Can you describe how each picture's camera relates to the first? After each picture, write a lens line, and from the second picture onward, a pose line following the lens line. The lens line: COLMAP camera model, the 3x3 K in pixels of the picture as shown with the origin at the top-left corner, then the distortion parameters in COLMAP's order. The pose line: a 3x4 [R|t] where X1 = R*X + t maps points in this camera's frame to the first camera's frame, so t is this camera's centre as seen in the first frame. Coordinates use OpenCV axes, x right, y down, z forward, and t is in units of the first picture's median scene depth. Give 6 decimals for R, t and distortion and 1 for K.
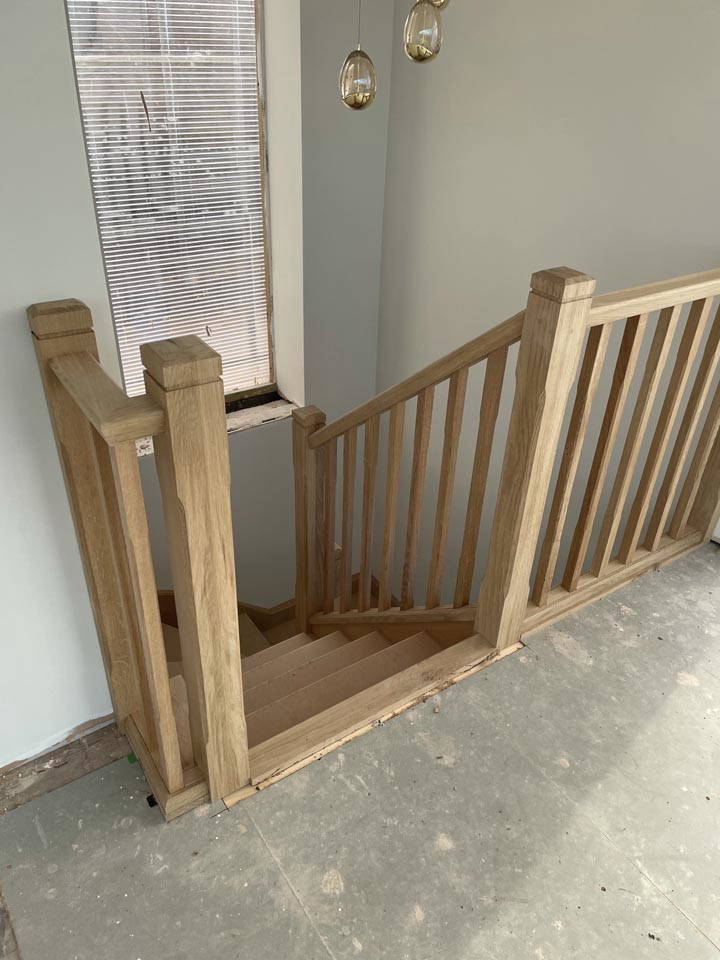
lens RADIAL K [[723.1, 0, 359.0], [0, 723.1, 482.7], [0, 0, 1]] dist [0.011153, -0.012882]
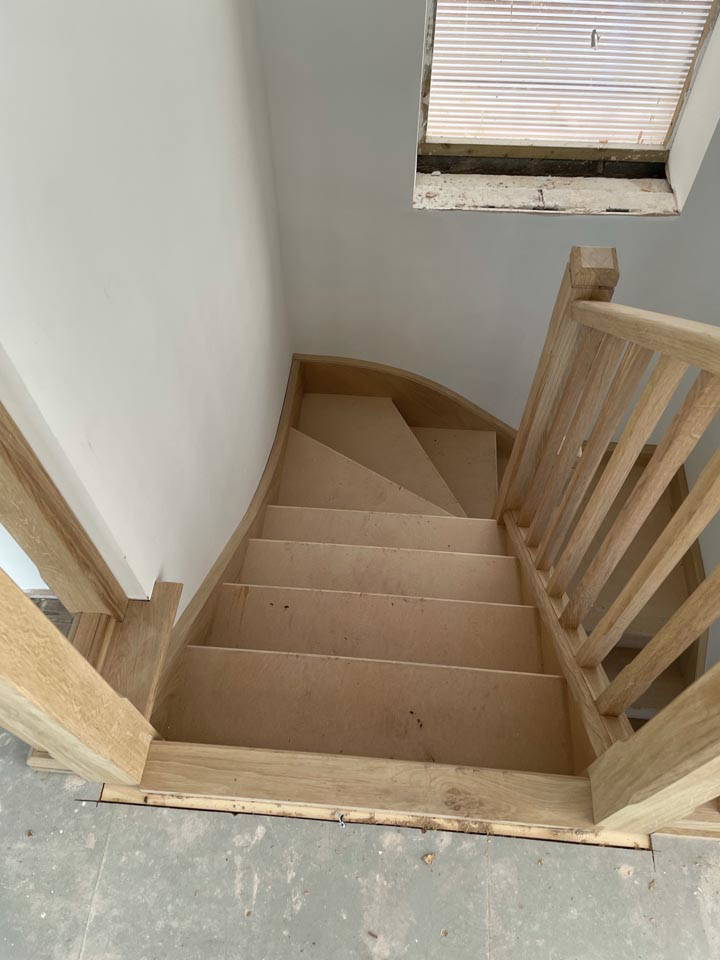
lens RADIAL K [[723.1, 0, 358.2], [0, 723.1, 479.0], [0, 0, 1]] dist [0.011153, -0.012882]
pose [[0.776940, 0.498377, -0.384688, 0.146539], [-0.300255, 0.830382, 0.469375, -0.257481], [0.553364, -0.249172, 0.794797, 0.576890]]
